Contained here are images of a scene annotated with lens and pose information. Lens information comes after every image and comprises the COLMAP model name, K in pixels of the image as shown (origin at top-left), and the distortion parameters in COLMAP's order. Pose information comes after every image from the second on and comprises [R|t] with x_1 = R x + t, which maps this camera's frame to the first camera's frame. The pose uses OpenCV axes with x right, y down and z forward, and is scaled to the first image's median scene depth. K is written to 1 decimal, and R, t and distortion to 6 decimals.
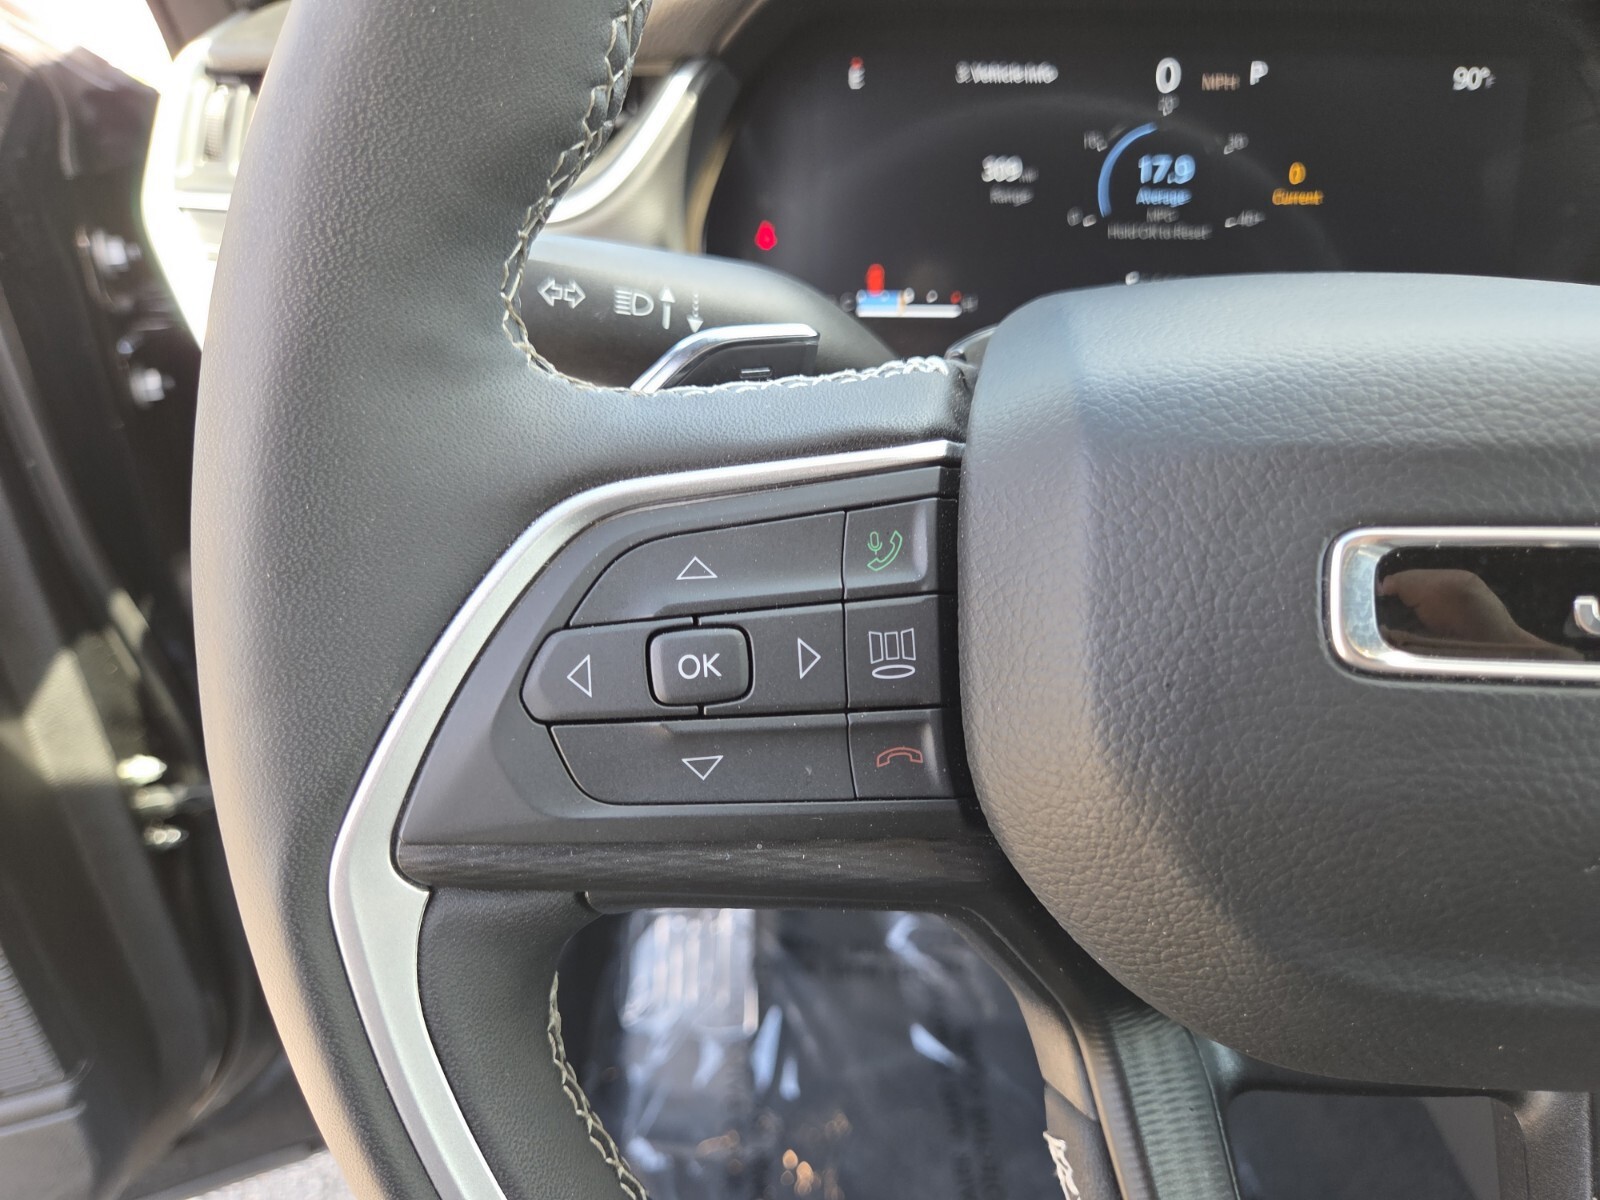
lens RADIAL K [[1085.0, 0, 803.4], [0, 1085.0, 604.6], [0, 0, 1]] dist [0.042126, -0.035344]
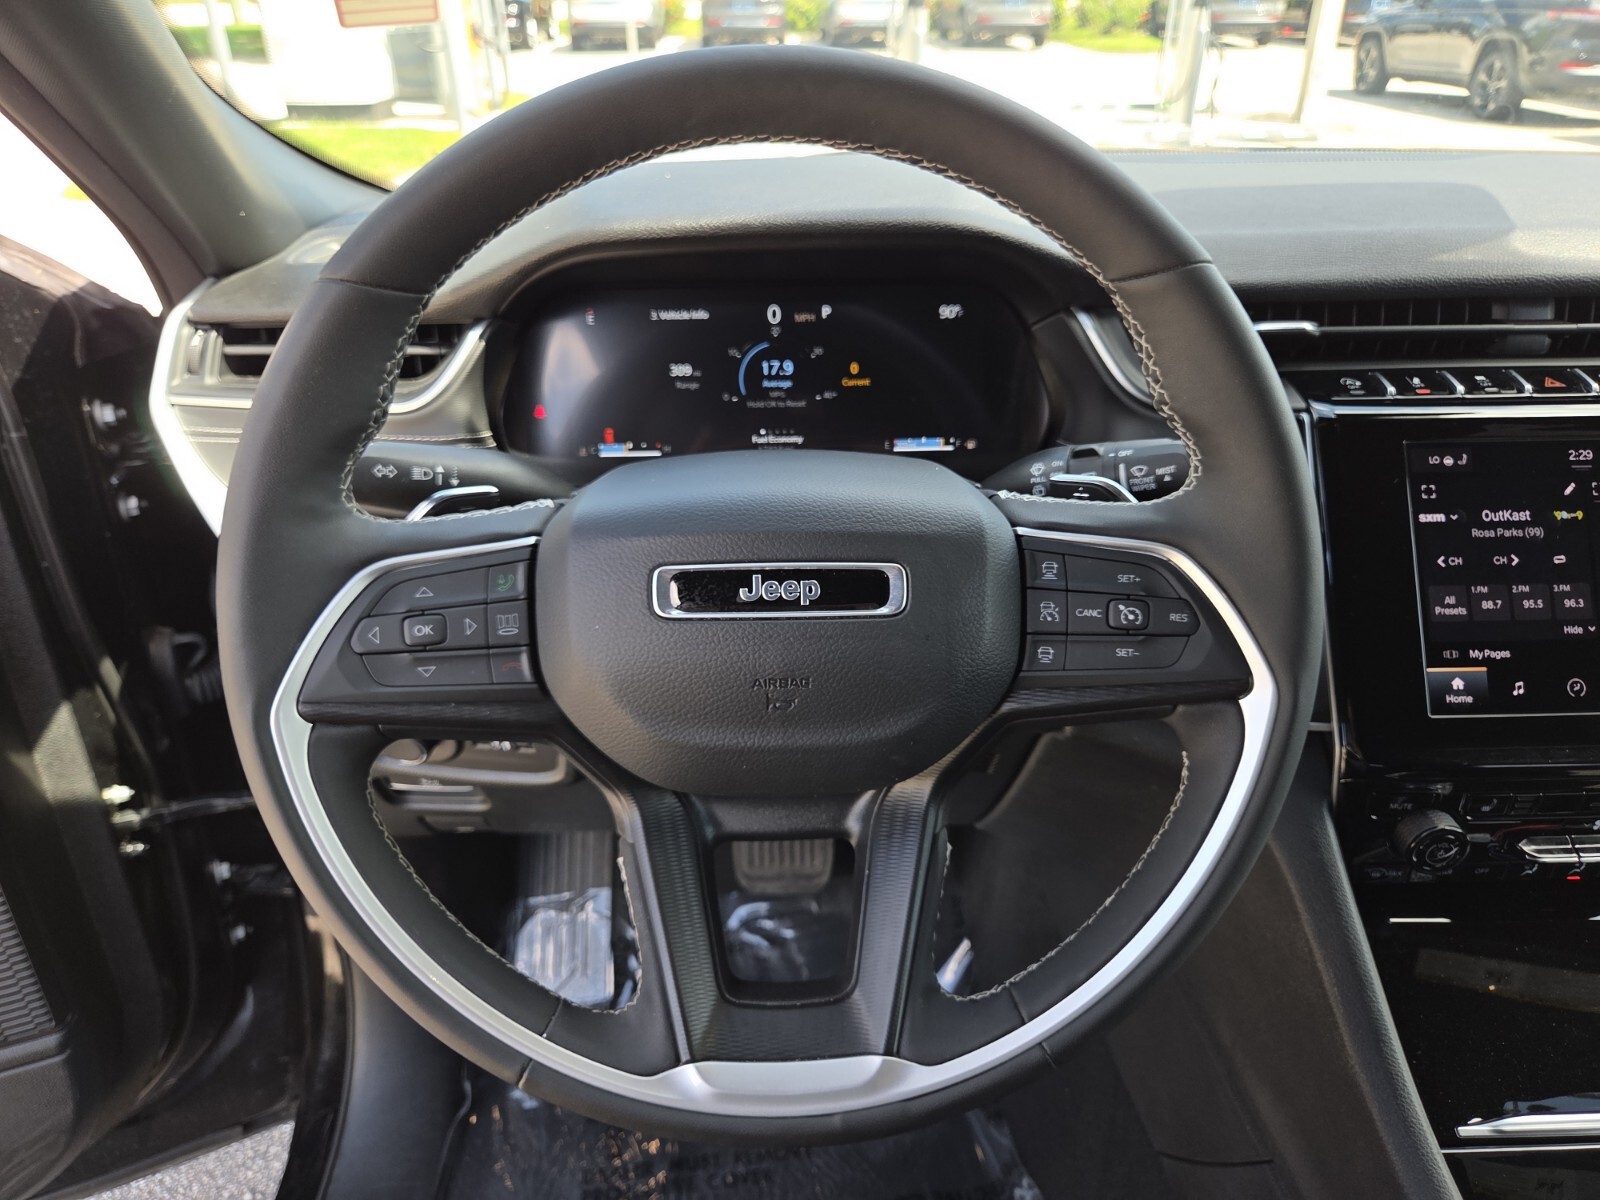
lens RADIAL K [[1085.0, 0, 803.5], [0, 1085.0, 591.5], [0, 0, 1]] dist [0.042126, -0.035344]
pose [[0.997824, -0.035492, 0.055572, 0.267969], [0.040043, 0.995741, -0.083043, 0.088112], [-0.052388, 0.085087, 0.994995, -0.648844]]
